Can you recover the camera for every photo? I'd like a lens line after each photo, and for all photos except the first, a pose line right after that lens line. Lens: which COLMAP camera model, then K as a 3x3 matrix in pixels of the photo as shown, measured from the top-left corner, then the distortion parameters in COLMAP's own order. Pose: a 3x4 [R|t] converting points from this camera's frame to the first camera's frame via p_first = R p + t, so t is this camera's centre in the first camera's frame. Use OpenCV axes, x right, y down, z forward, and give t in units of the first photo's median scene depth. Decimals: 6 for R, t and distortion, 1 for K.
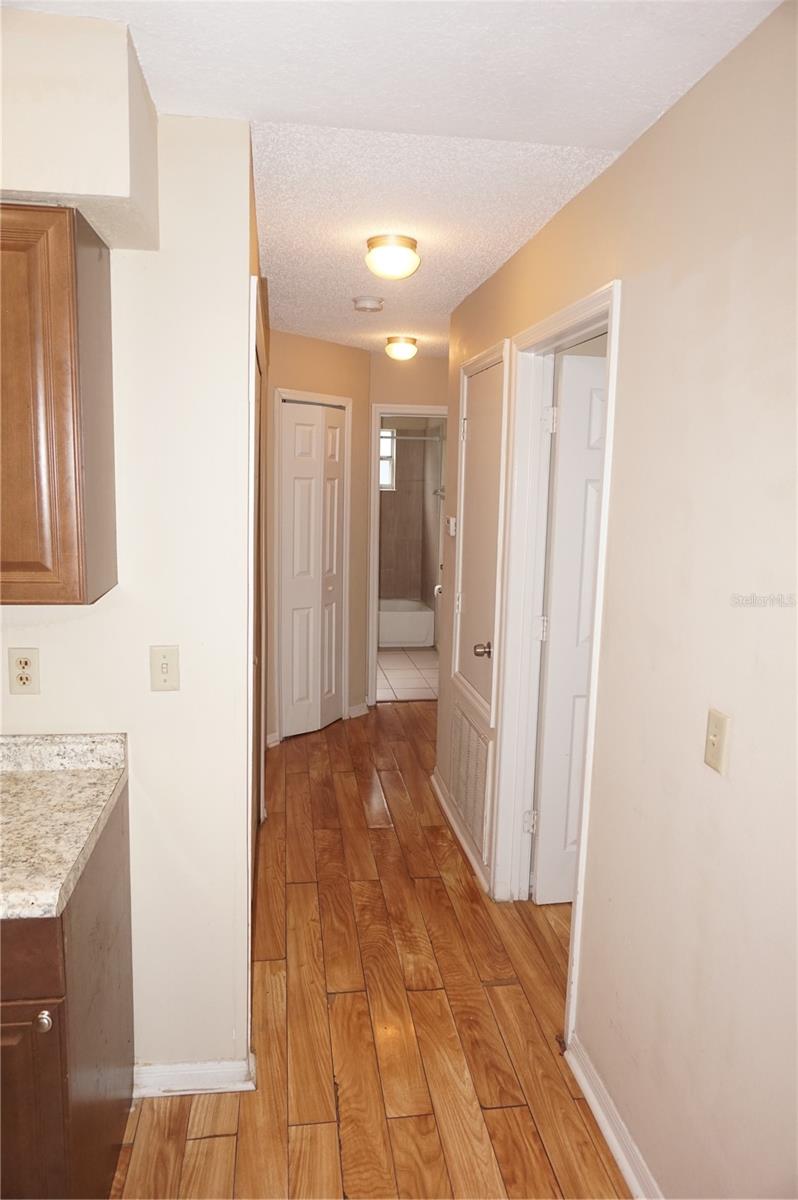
lens RADIAL K [[807.3, 0, 400.0], [0, 807.3, 605.4], [0, 0, 1]] dist [-0.039659, 0.025689]
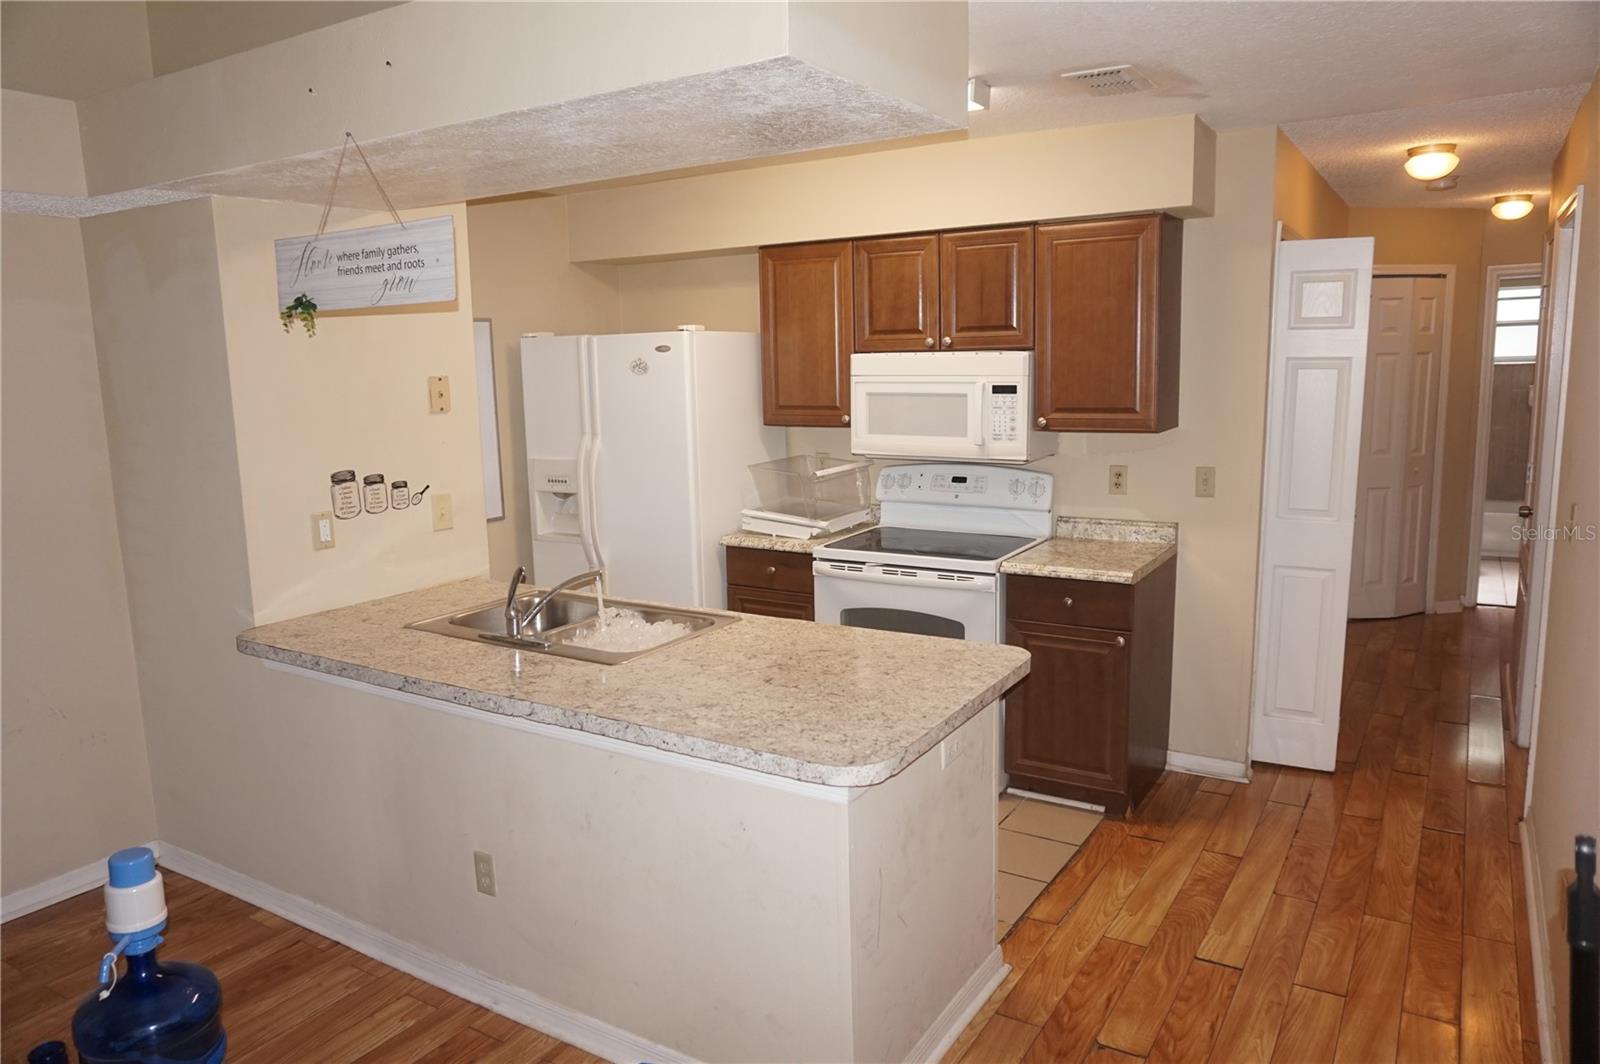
lens RADIAL K [[1076.4, 0, 794.2], [0, 1076.4, 534.7], [0, 0, 1]] dist [-0.039659, 0.025689]
pose [[0.759054, 0.059065, -0.648343, 0.430258], [-0.058178, 0.998046, 0.022811, 0.171604], [0.648423, 0.020404, 0.761007, -1.033557]]
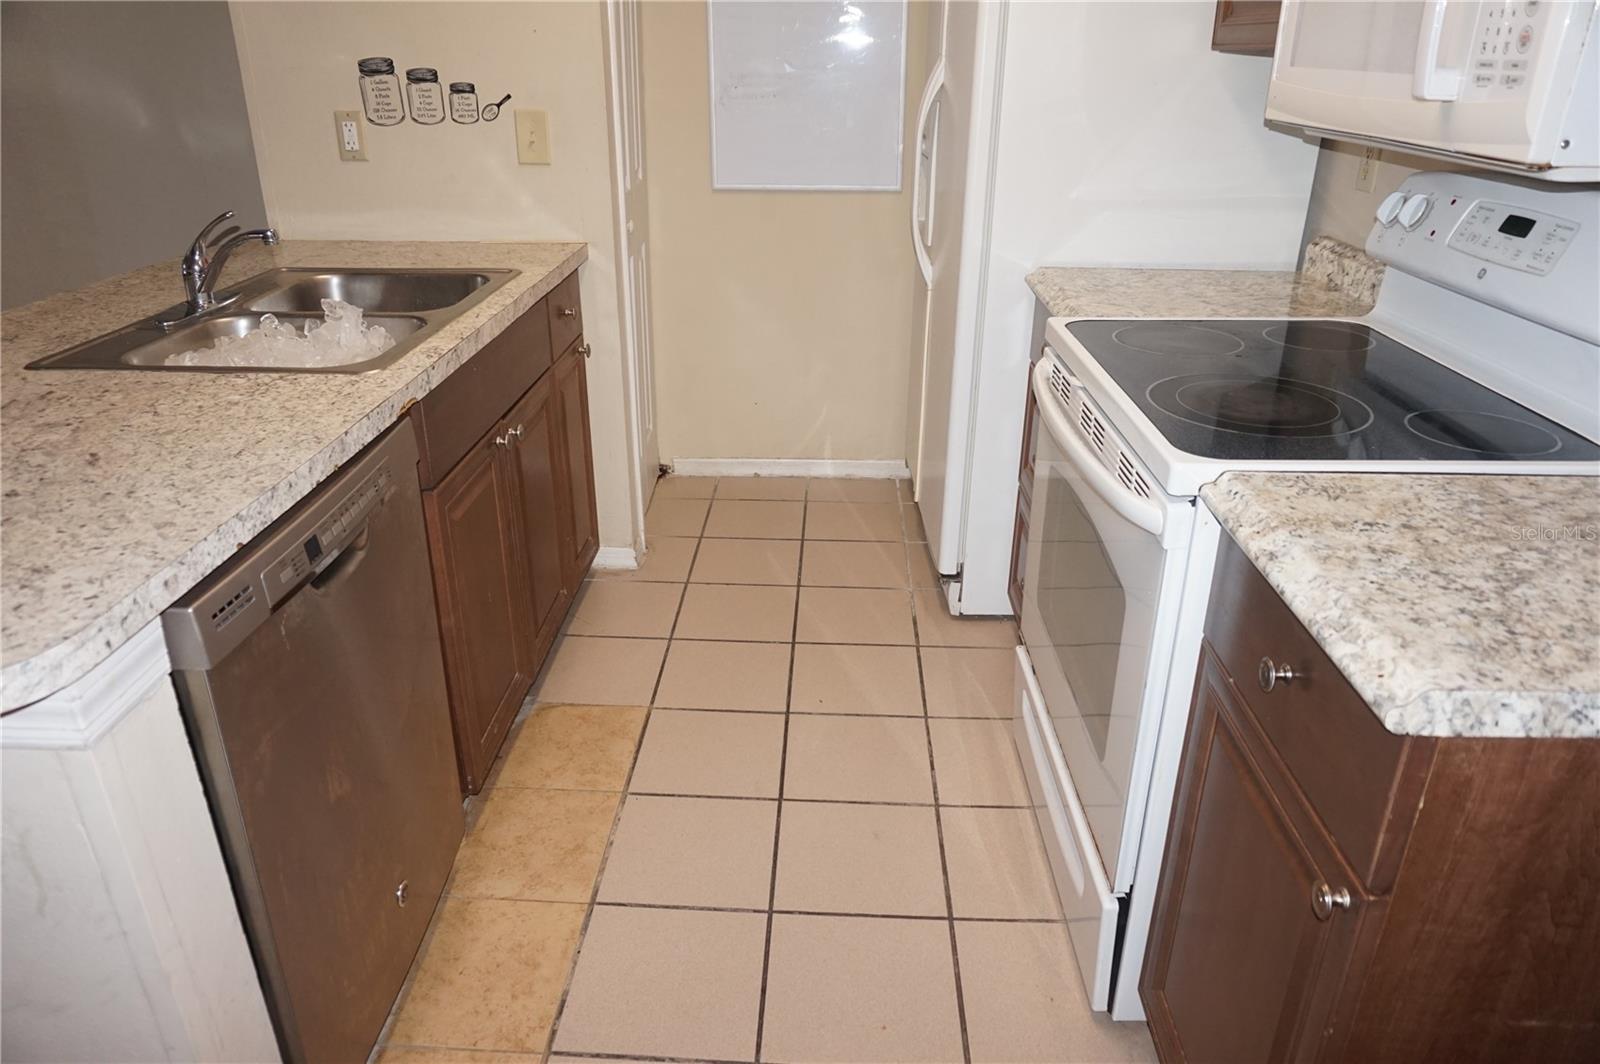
lens RADIAL K [[1076.4, 0, 797.3], [0, 1076.4, 532.8], [0, 0, 1]] dist [-0.039659, 0.025689]
pose [[-0.182275, 0.369512, -0.911173, 0.084862], [-0.168089, 0.901346, 0.399152, 0.073603], [0.968773, 0.225913, -0.102181, 0.477598]]
